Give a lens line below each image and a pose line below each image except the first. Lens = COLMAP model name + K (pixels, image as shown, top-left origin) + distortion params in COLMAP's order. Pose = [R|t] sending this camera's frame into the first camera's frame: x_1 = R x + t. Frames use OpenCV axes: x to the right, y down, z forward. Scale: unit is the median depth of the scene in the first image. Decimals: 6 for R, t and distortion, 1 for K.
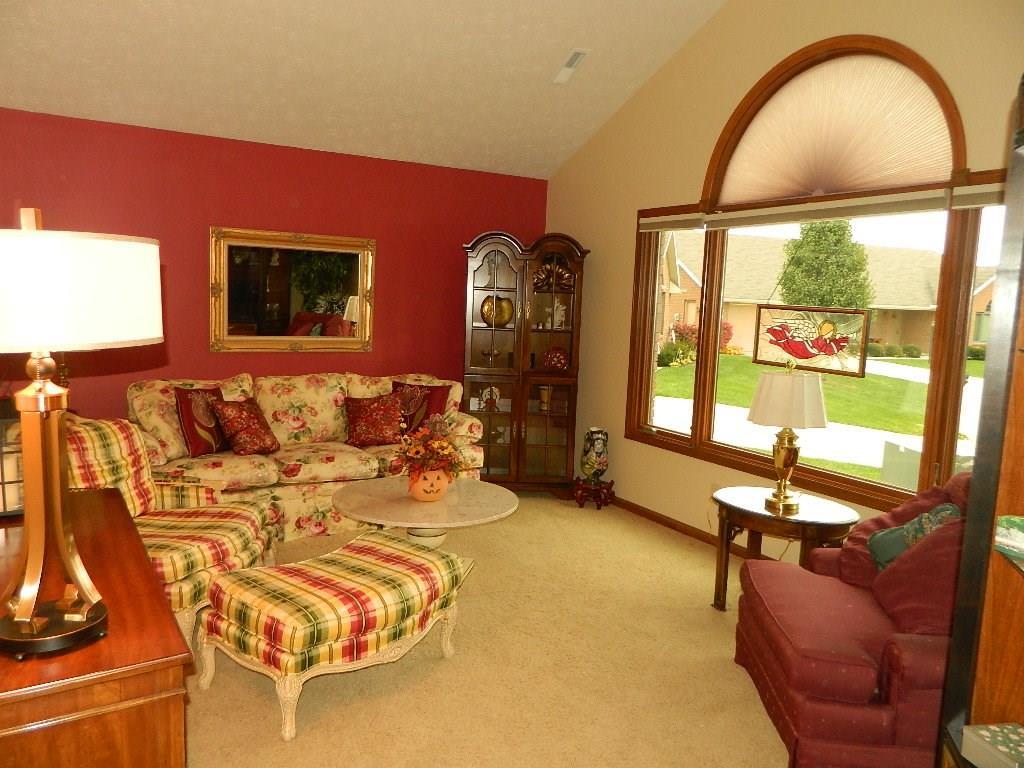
lens RADIAL K [[775.6, 0, 510.4], [0, 775.6, 385.8], [0, 0, 1]] dist [0.021355, -0.016023]
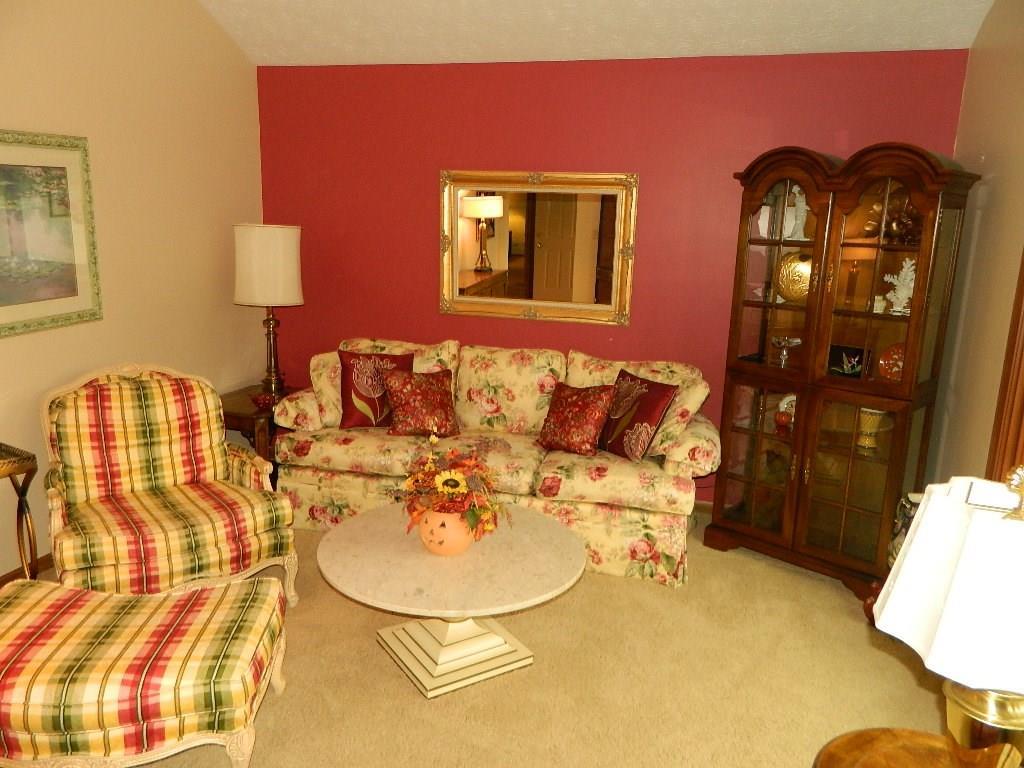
lens RADIAL K [[775.6, 0, 508.9], [0, 775.6, 385.4], [0, 0, 1]] dist [0.021355, -0.016023]
pose [[0.687755, 0.136586, -0.712978, 0.361602], [-0.090146, 0.990607, 0.102815, -0.067759], [0.720324, -0.006440, 0.693608, 0.497141]]
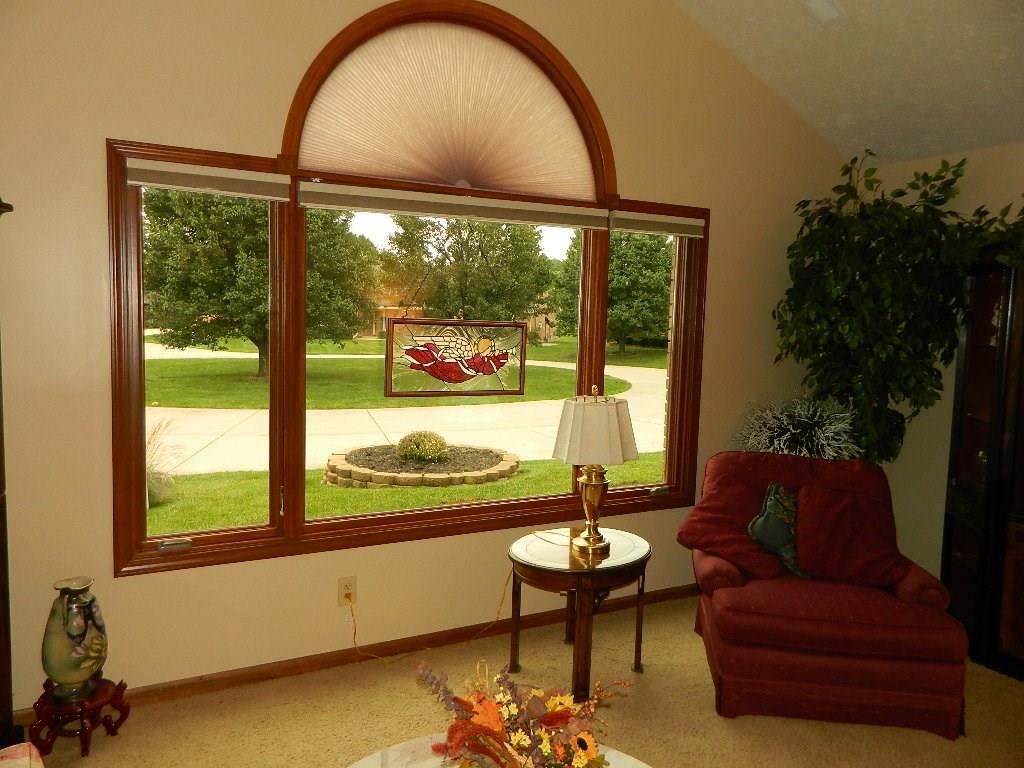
lens RADIAL K [[775.6, 0, 513.2], [0, 775.6, 384.4], [0, 0, 1]] dist [0.021355, -0.016023]
pose [[0.040637, -0.130534, 0.990611, -0.425852], [0.093436, 0.987582, 0.126302, -0.126845], [-0.994796, 0.087426, 0.052328, 0.858504]]
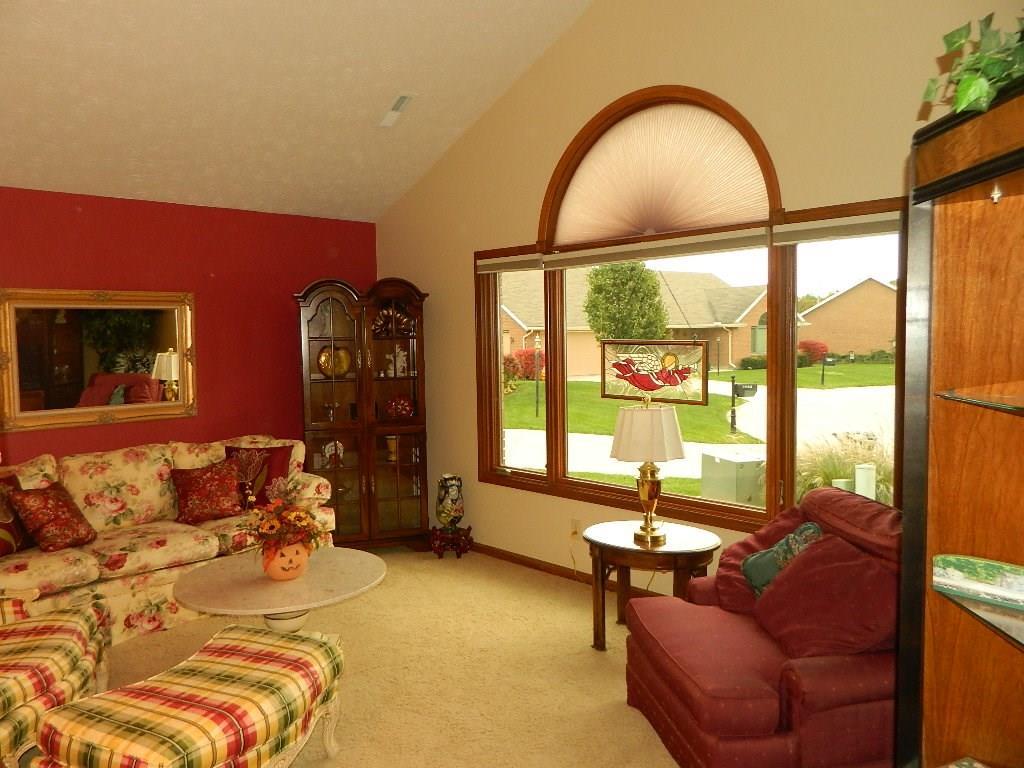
lens RADIAL K [[775.6, 0, 512.9], [0, 775.6, 384.7], [0, 0, 1]] dist [0.021355, -0.016023]
pose [[0.968689, -0.074210, 0.236927, -0.042467], [0.084729, 0.995806, -0.034516, -0.021551], [-0.233372, 0.053510, 0.970914, 0.036293]]
